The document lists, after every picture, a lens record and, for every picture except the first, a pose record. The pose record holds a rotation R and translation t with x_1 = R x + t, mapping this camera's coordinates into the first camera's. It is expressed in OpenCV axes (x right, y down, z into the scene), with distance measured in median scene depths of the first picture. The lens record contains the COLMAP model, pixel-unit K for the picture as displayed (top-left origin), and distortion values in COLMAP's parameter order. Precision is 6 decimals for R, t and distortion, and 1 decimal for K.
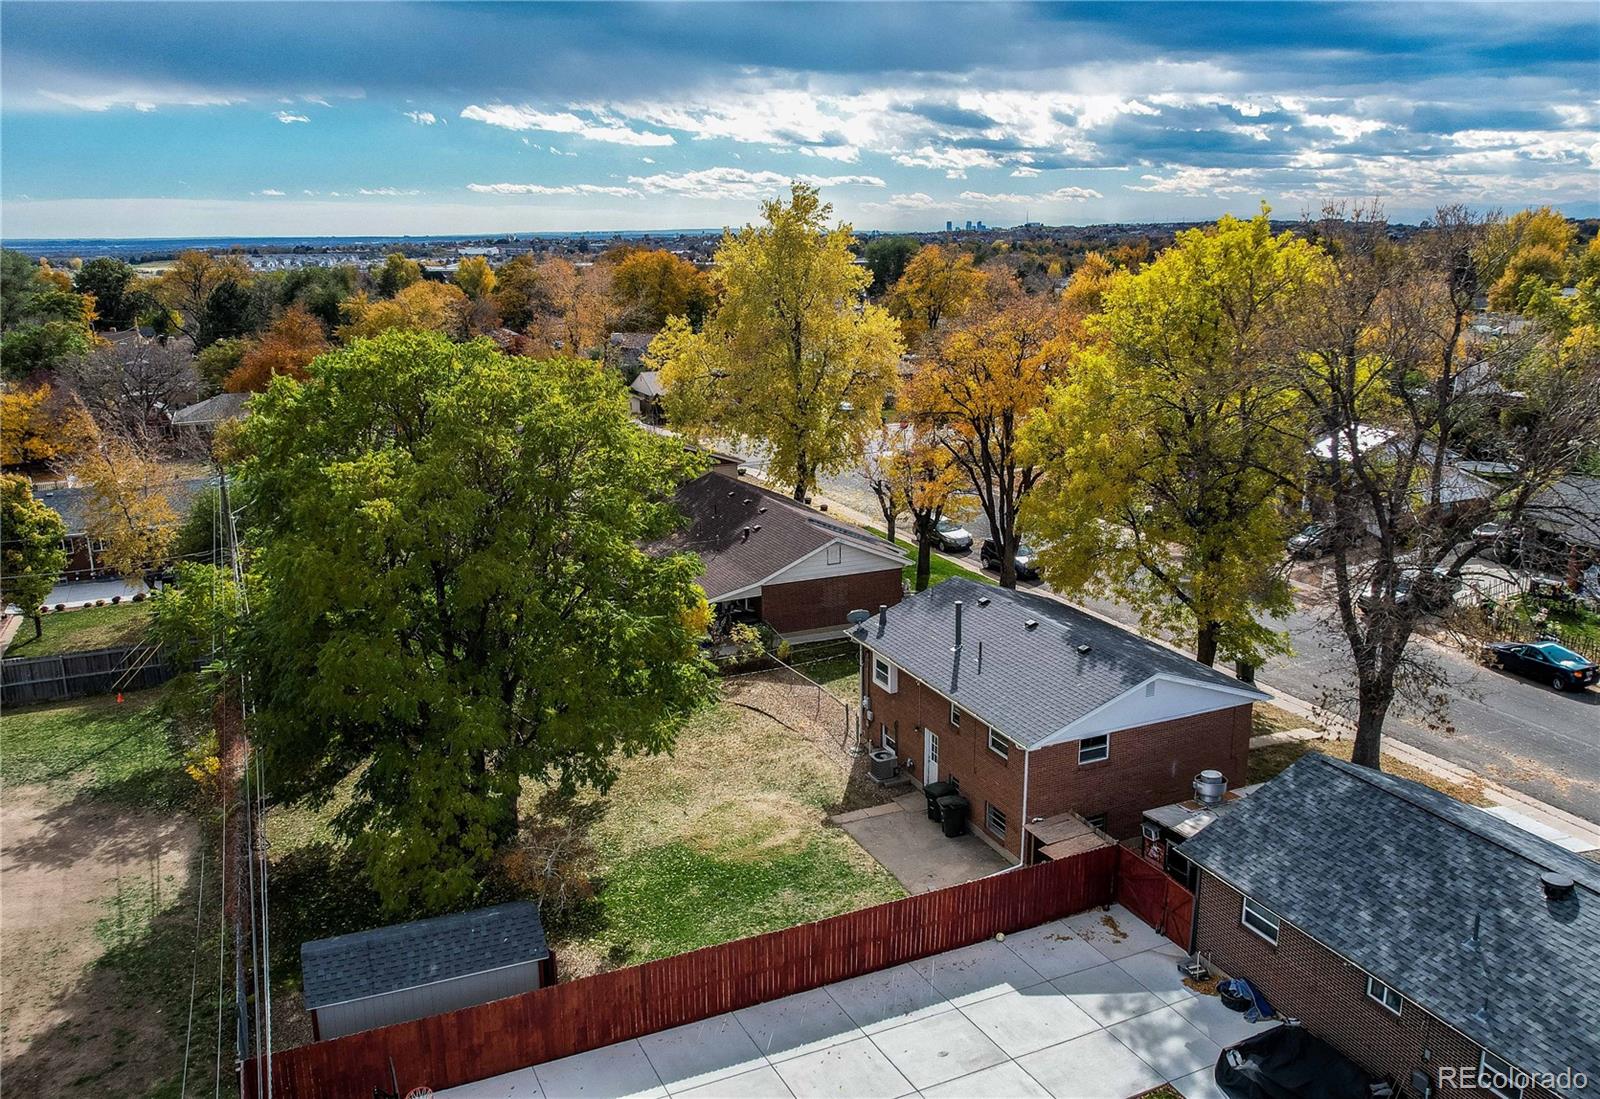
lens RADIAL K [[1232.0, 0, 835.7], [0, 1232.0, 551.8], [0, 0, 1]] dist [-0.061250, 0.065517]
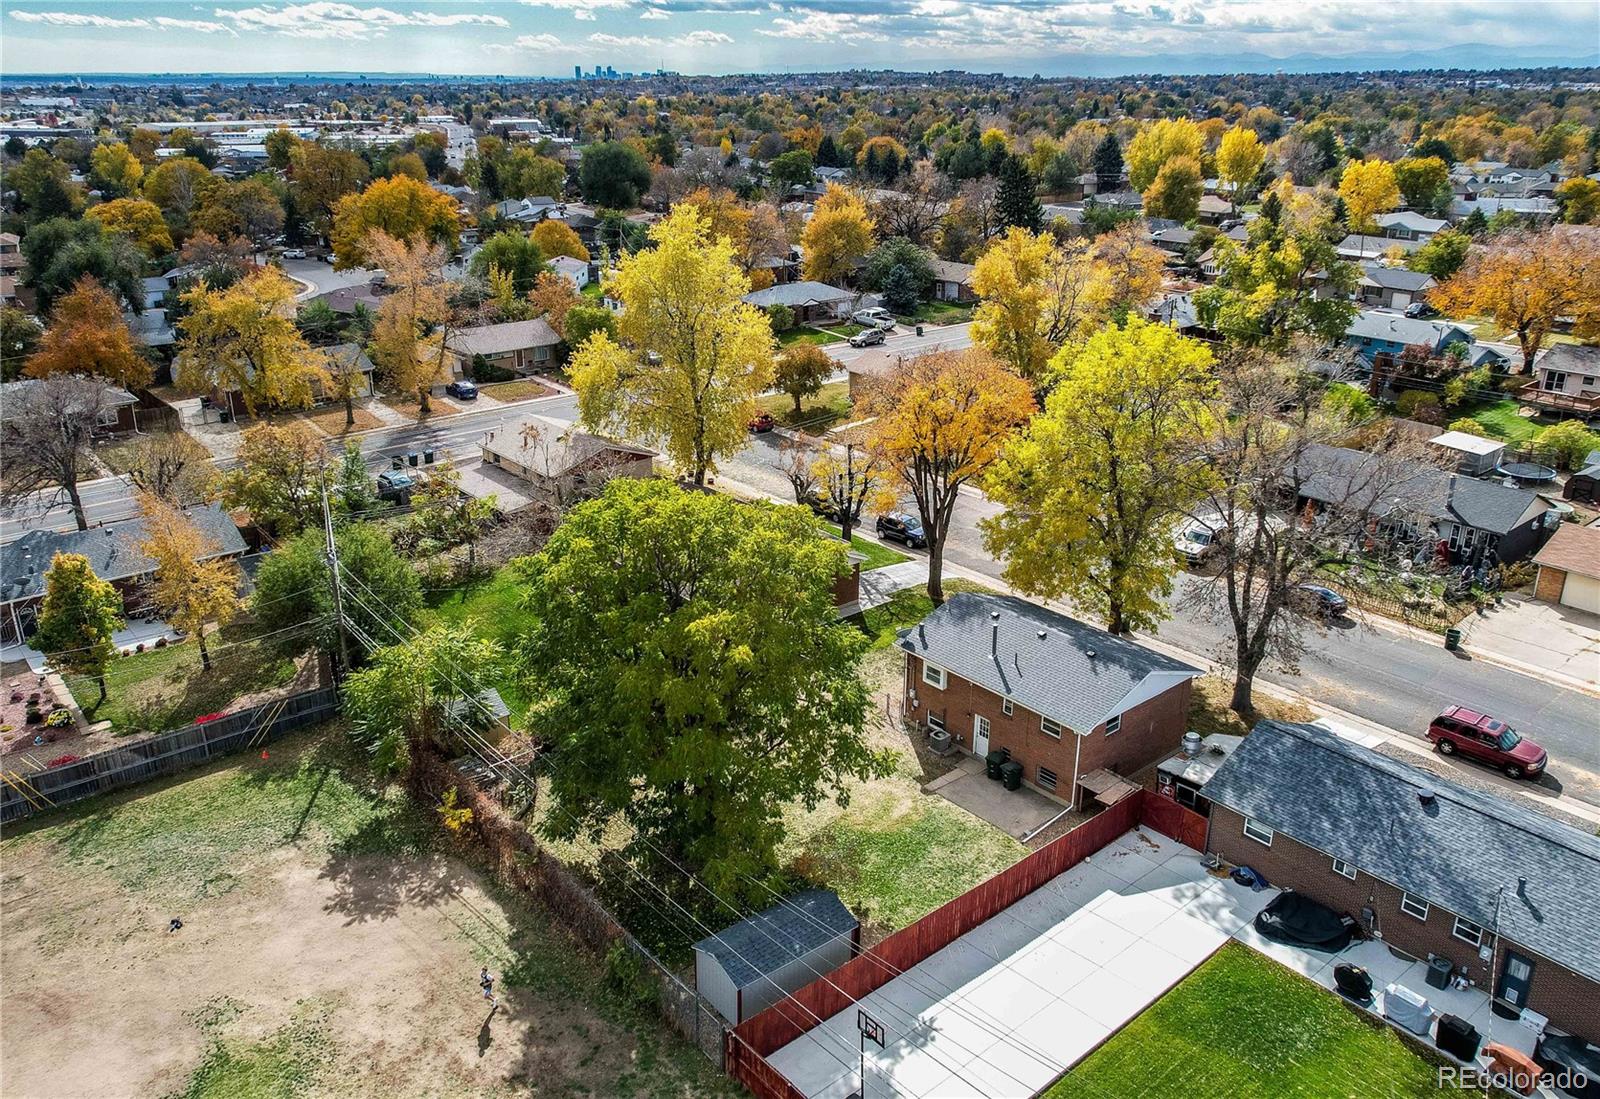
lens RADIAL K [[1232.0, 0, 835.7], [0, 1232.0, 551.8], [0, 0, 1]] dist [-0.061250, 0.065517]
pose [[0.958273, -0.085614, 0.272734, -0.476896], [0.052254, 0.990484, 0.127325, -0.243022], [-0.281039, -0.107760, 0.953627, -0.295962]]
